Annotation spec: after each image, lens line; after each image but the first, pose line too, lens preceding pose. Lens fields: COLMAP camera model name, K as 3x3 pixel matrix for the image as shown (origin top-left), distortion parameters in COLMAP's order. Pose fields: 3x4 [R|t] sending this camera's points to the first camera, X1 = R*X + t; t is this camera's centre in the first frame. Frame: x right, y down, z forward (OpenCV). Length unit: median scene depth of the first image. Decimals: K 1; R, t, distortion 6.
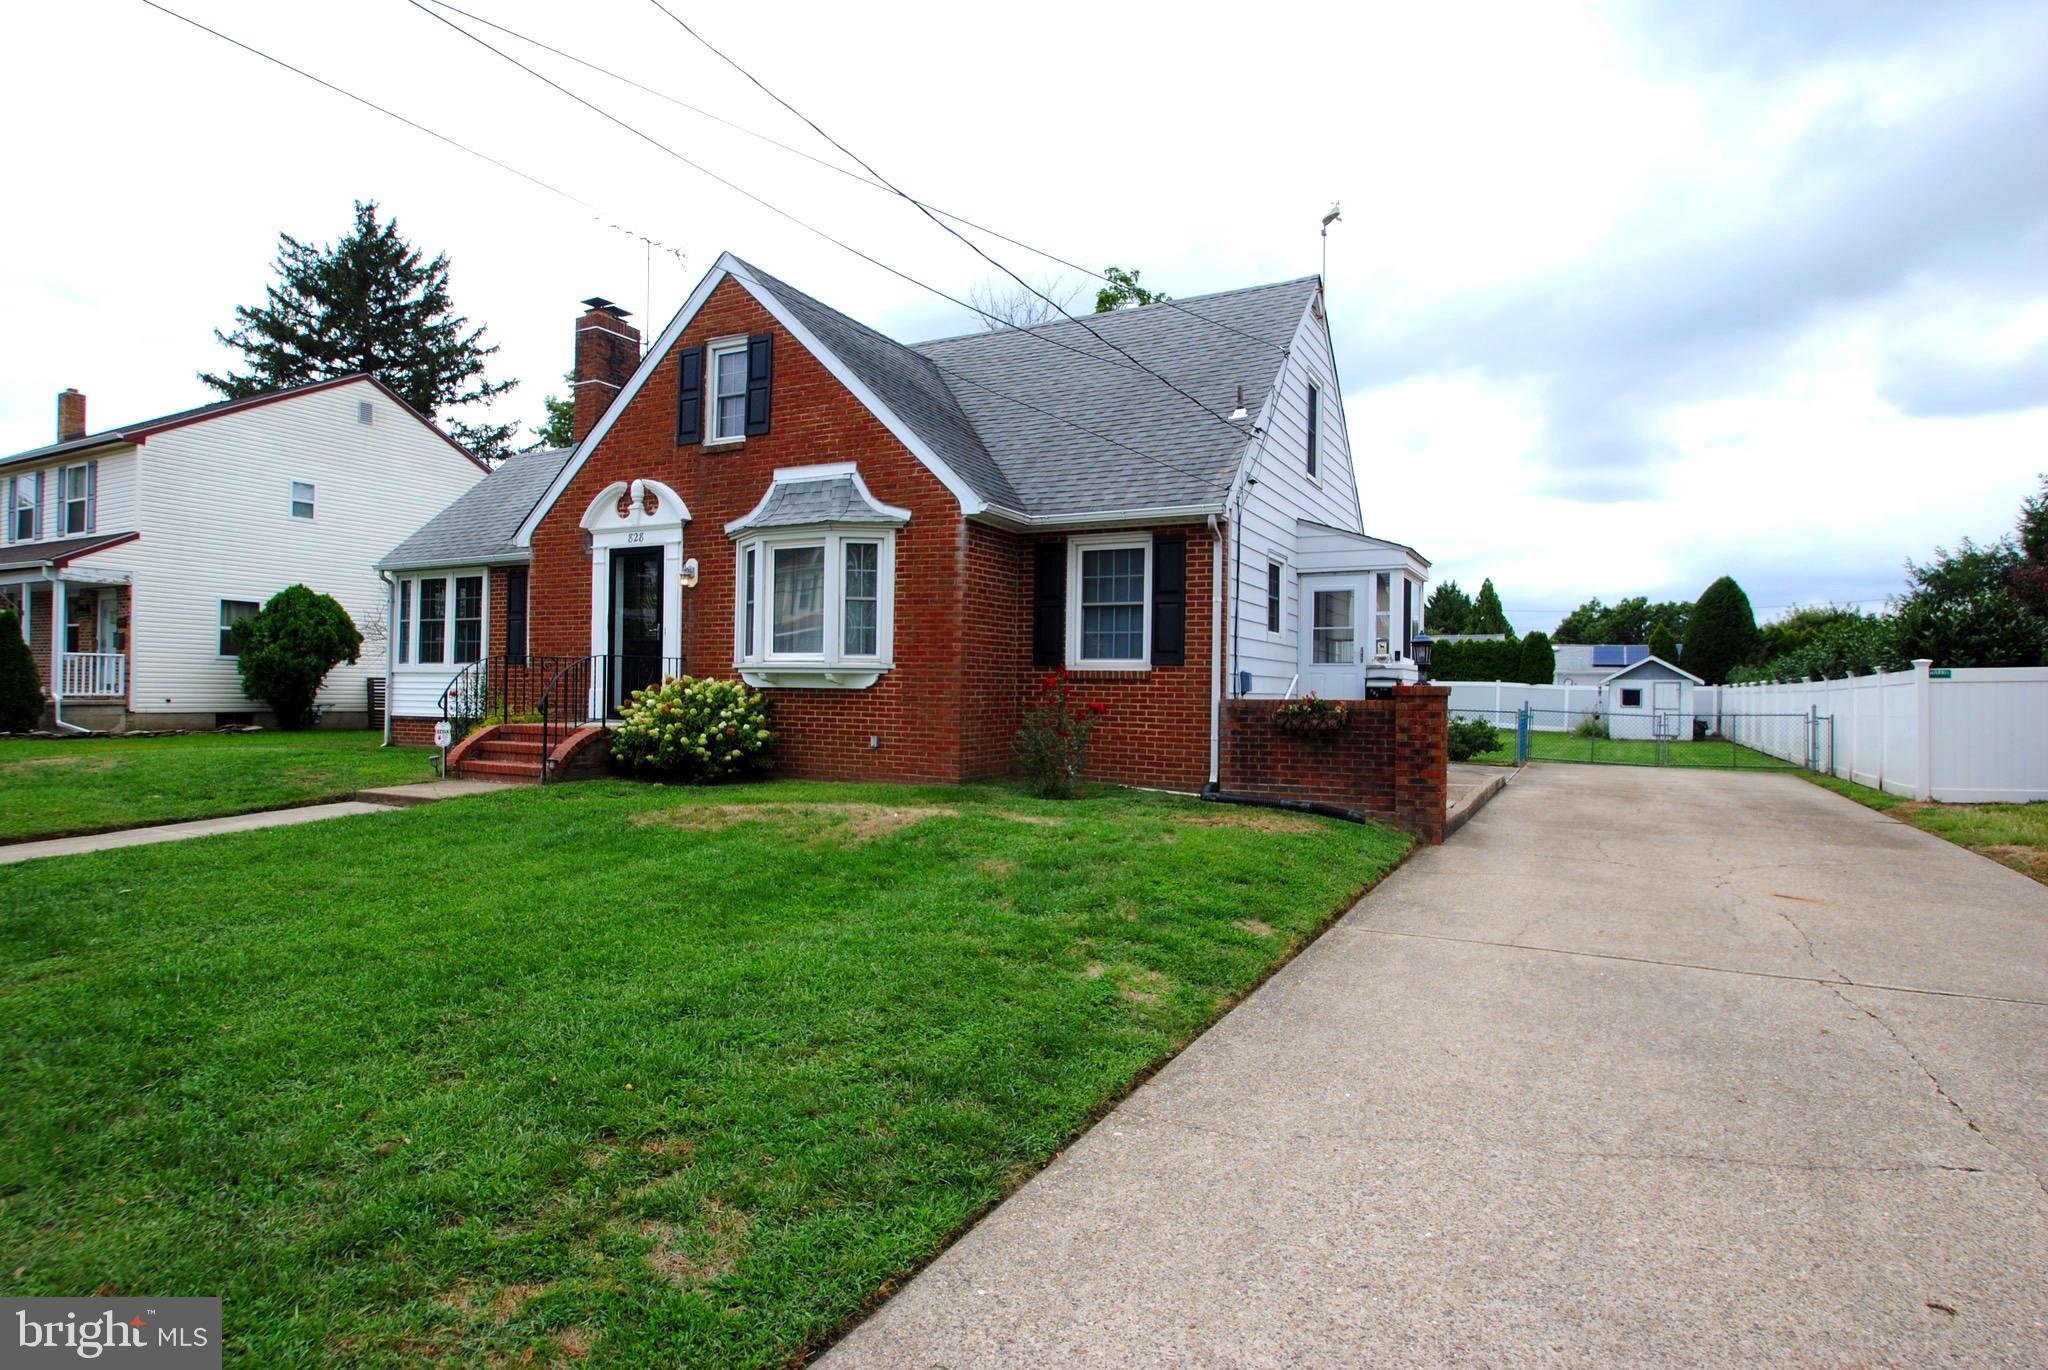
lens RADIAL K [[1118.9, 0, 1020.8], [0, 1118.9, 676.2], [0, 0, 1]] dist [-0.007529, -0.000009]
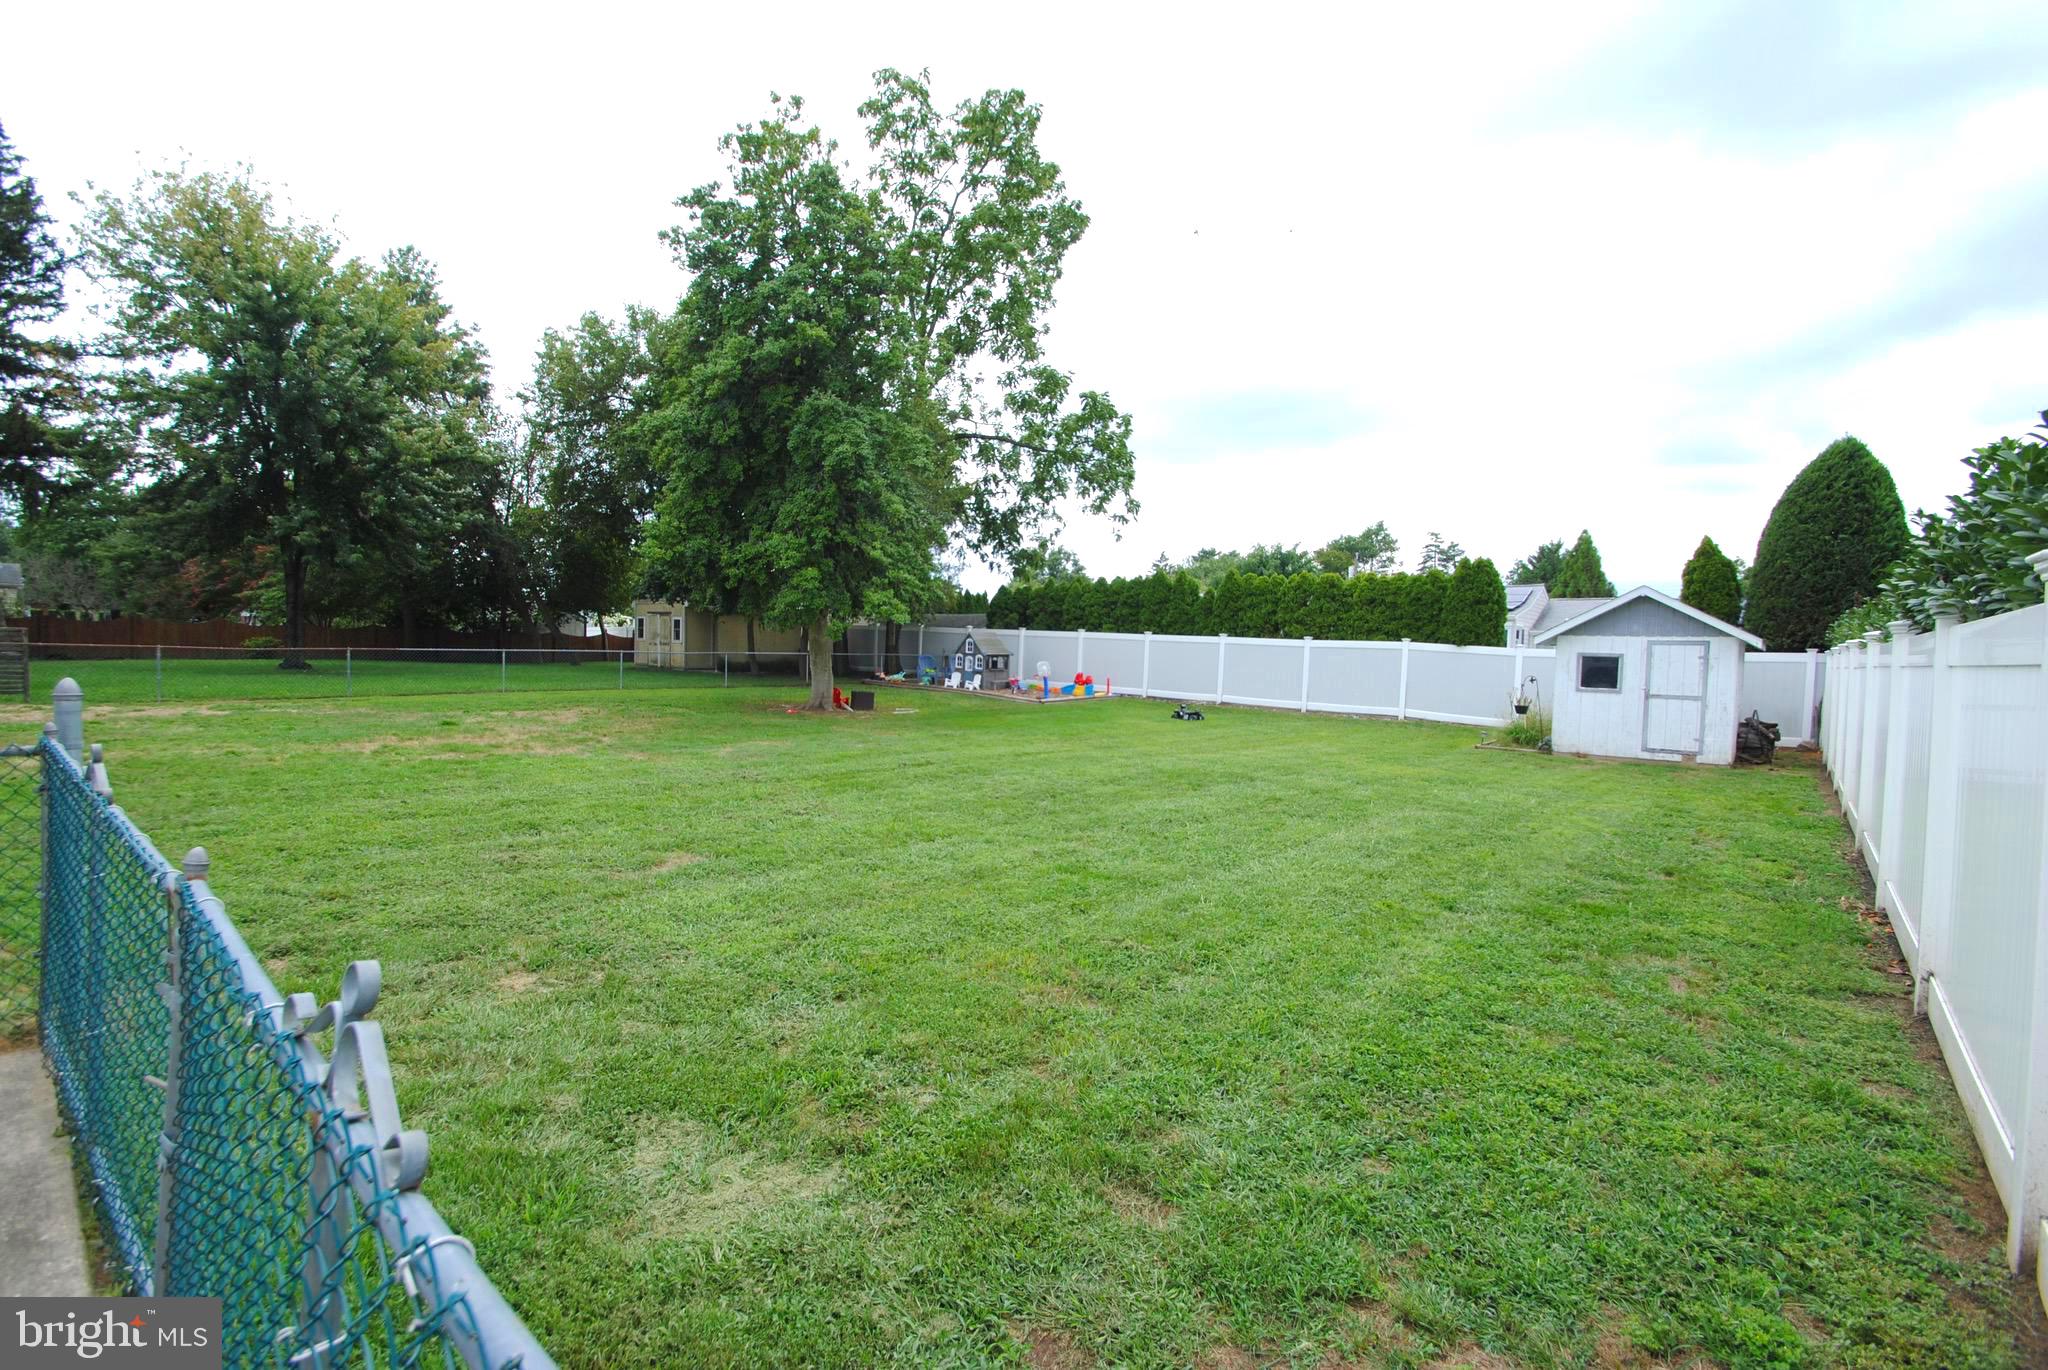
lens RADIAL K [[864.0, 0, 1024.5], [0, 864.0, 680.5], [0, 0, 1]] dist [-0.015713, -0.000241]
pose [[0.969680, 0.023491, -0.243247, 0.373427], [-0.012261, 0.998792, 0.047577, 0.007251], [0.244070, -0.043152, 0.968797, 0.538557]]
